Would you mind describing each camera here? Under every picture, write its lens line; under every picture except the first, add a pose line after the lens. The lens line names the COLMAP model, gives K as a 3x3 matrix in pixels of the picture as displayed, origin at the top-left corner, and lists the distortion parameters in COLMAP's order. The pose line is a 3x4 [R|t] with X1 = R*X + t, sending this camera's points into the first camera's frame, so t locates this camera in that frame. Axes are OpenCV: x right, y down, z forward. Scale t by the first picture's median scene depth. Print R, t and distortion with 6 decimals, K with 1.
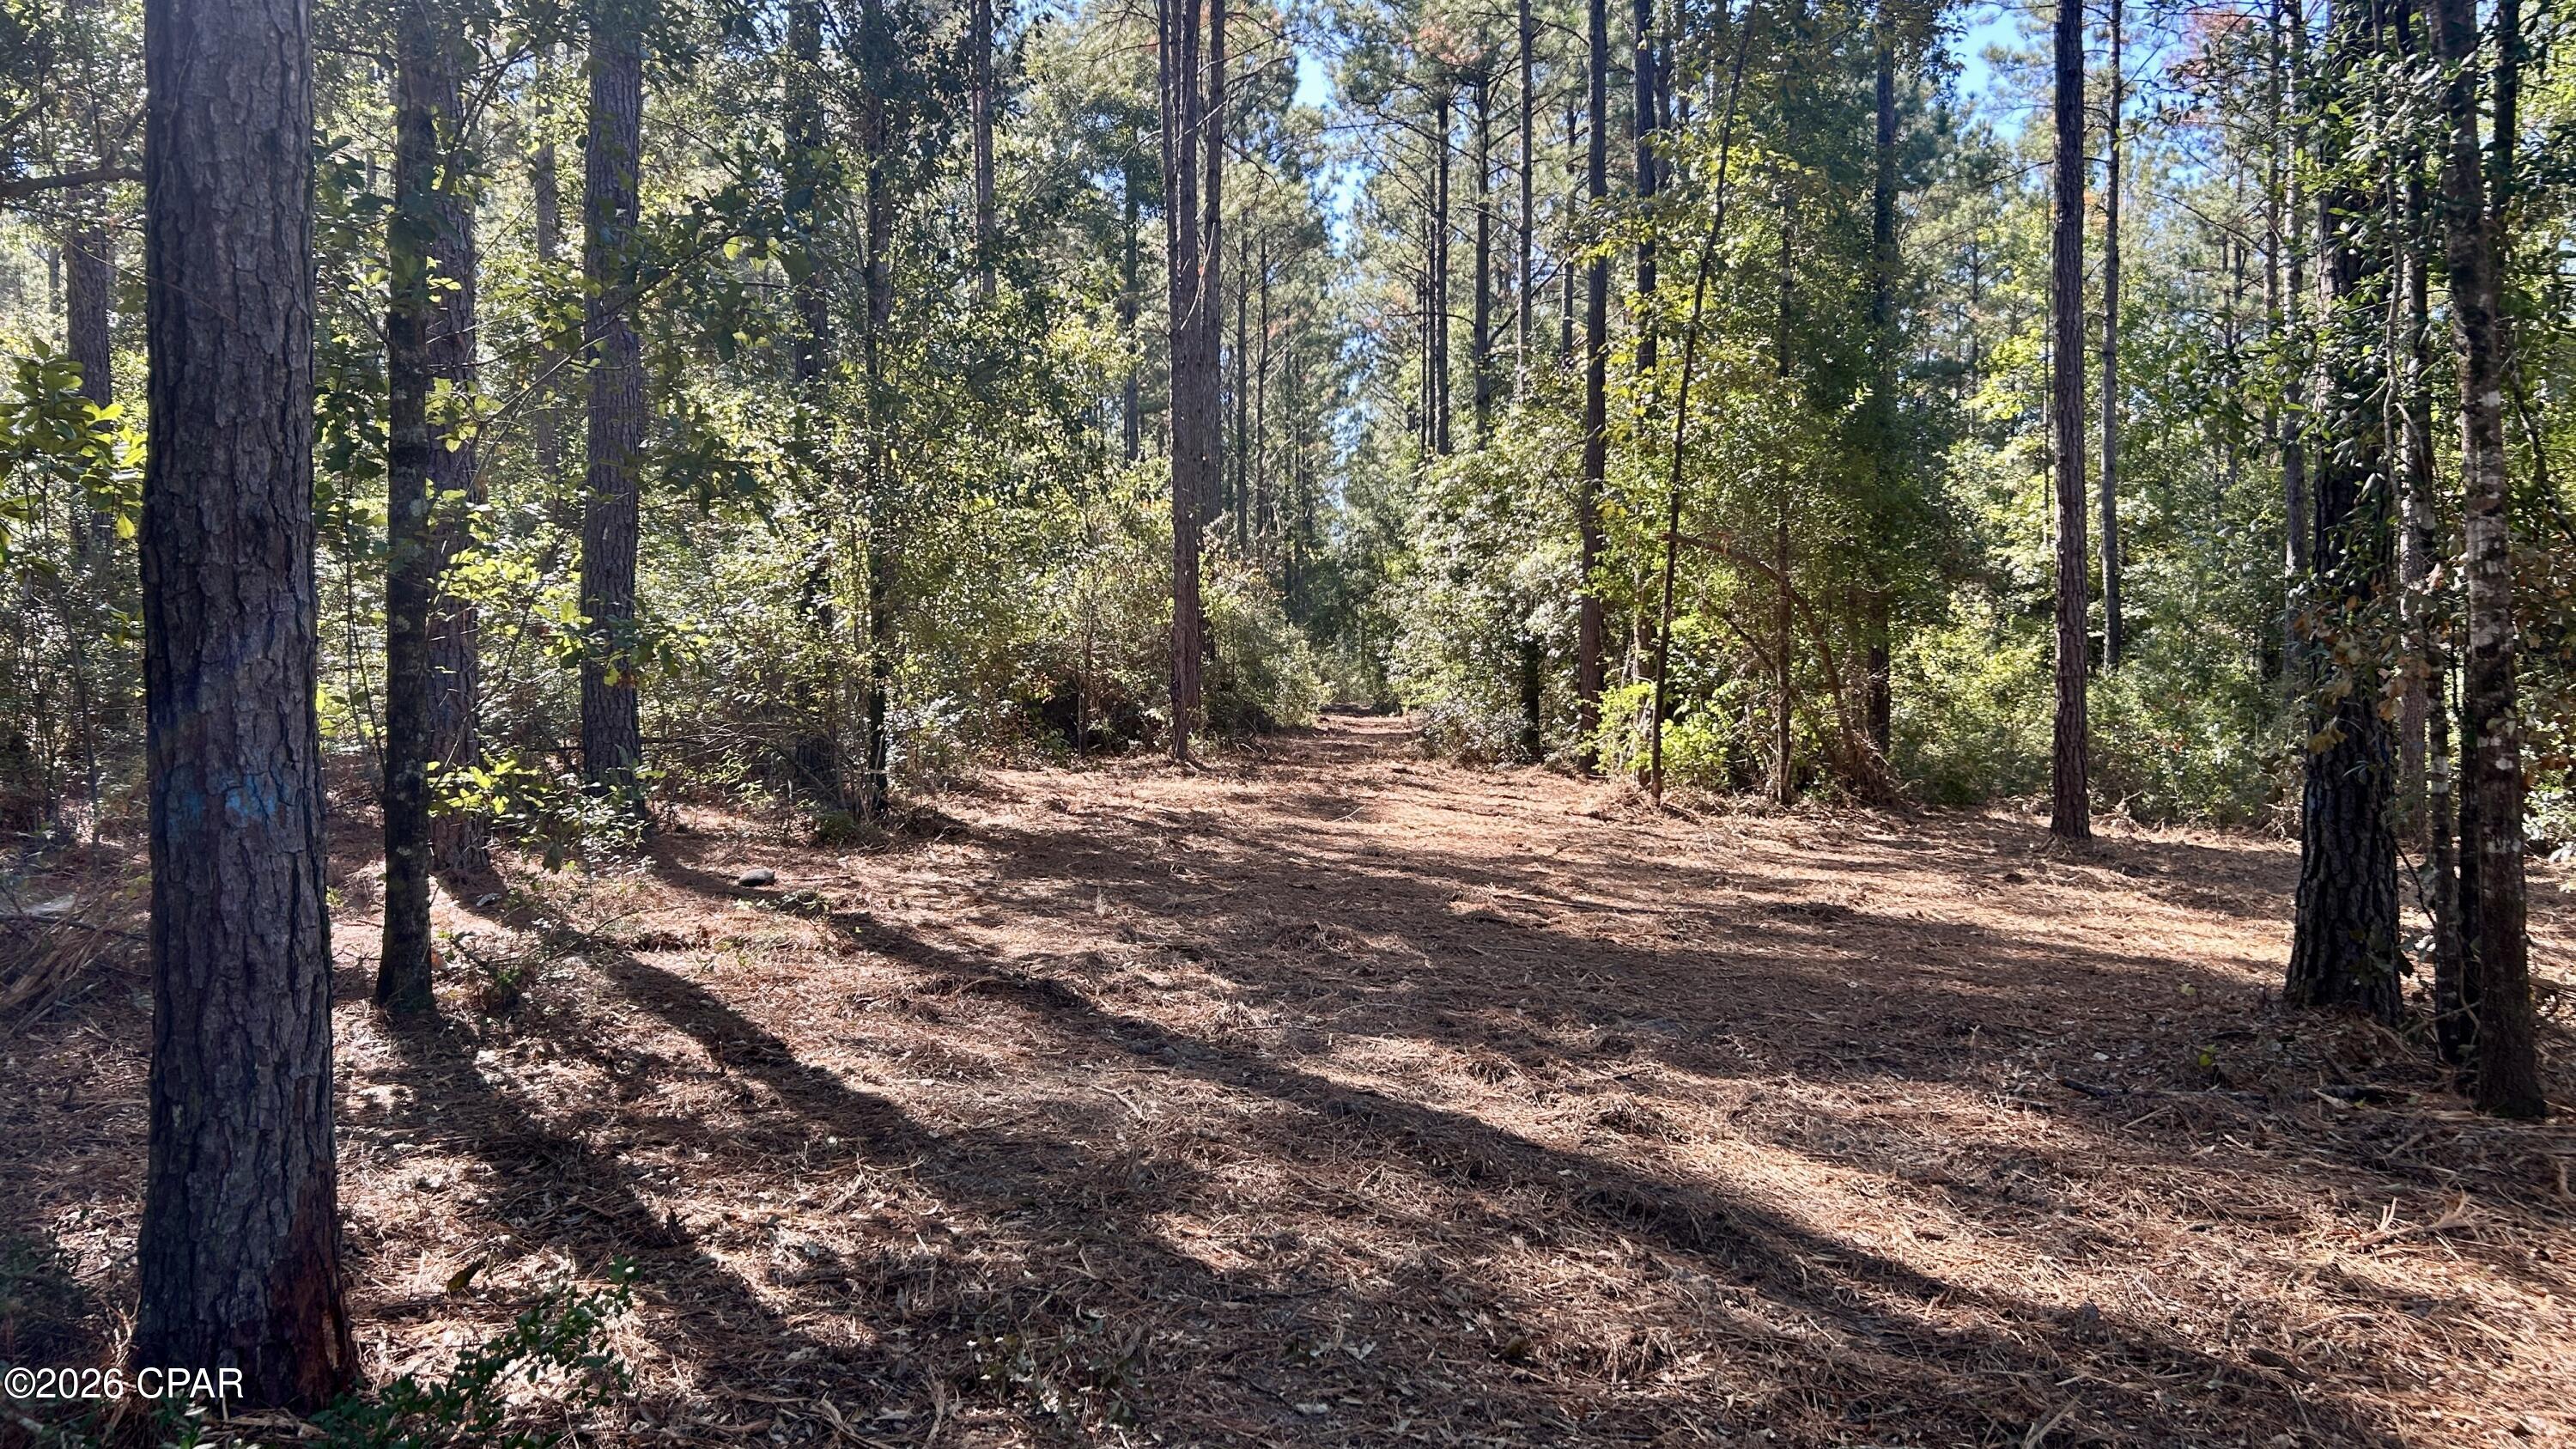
lens RADIAL K [[1956.6, 0, 1282.6], [0, 1956.6, 729.3], [0, 0, 1]] dist [0.019371, -0.012562]
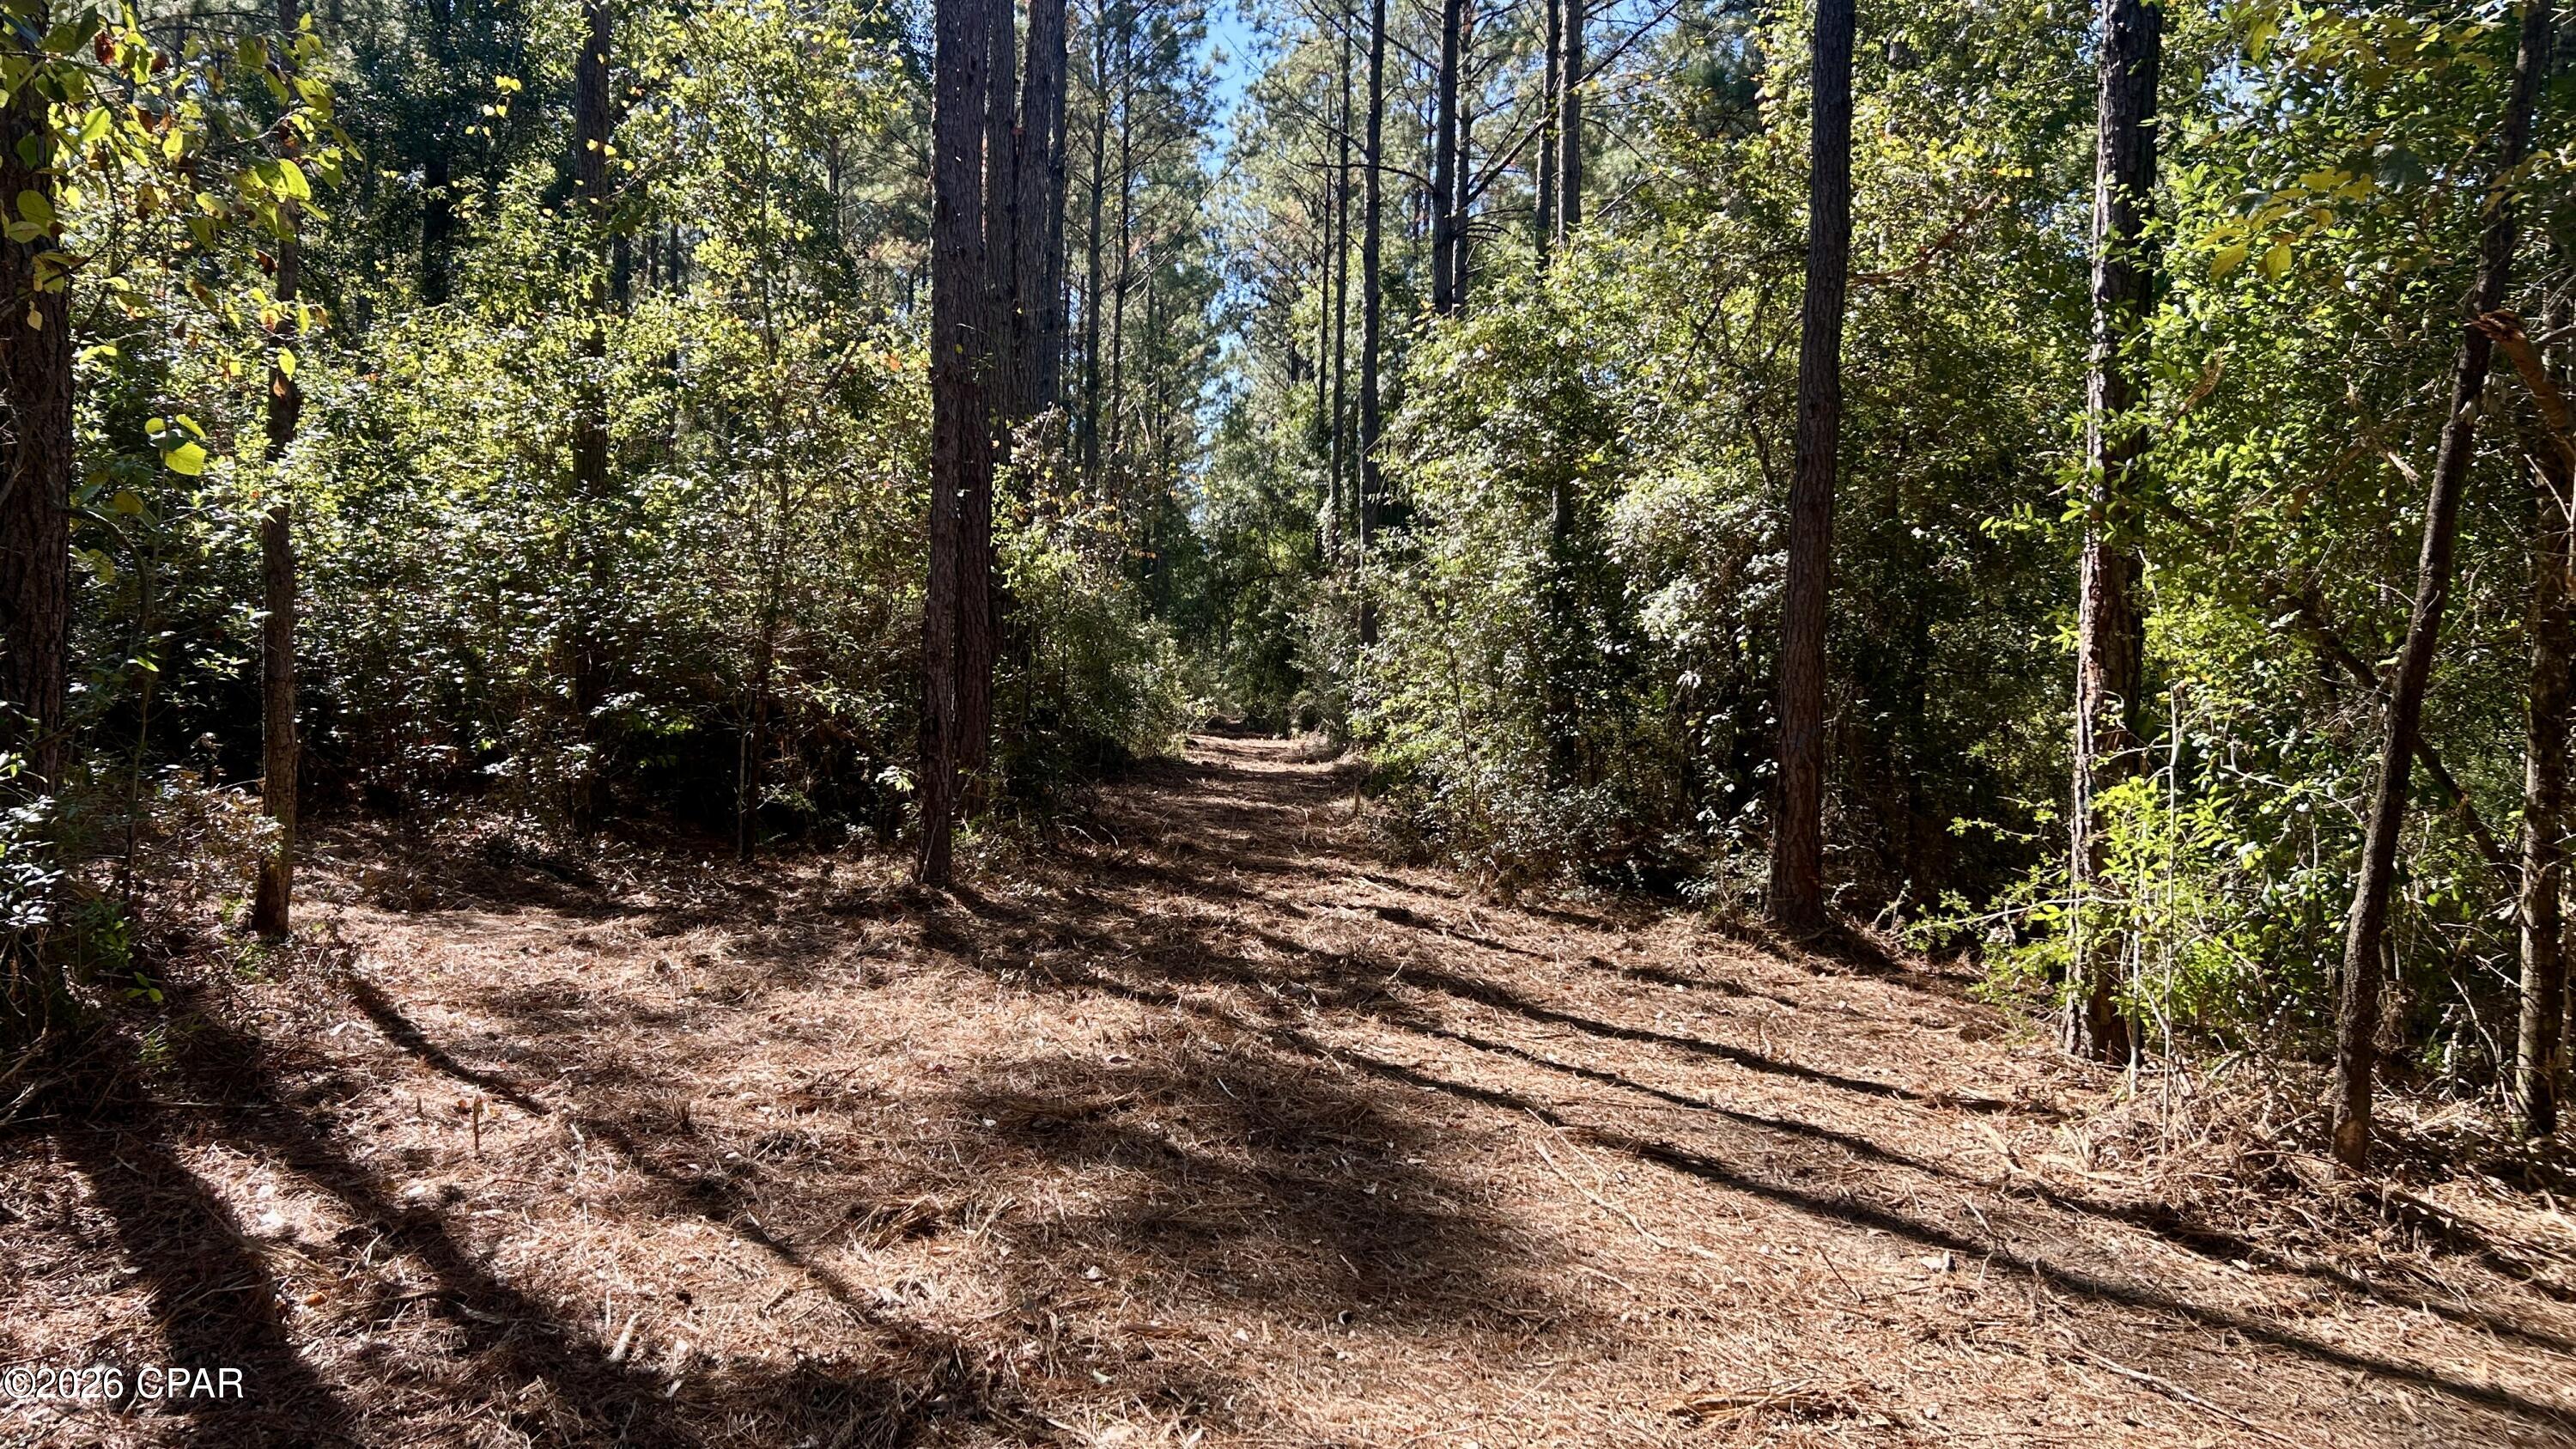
lens RADIAL K [[1956.6, 0, 1297.9], [0, 1956.6, 728.9], [0, 0, 1]] dist [0.019371, -0.012562]
pose [[0.995989, 0.026195, 0.085555, -0.005351], [-0.026177, 0.999656, -0.001341, -0.020638], [-0.085561, -0.000904, 0.996333, 0.456065]]
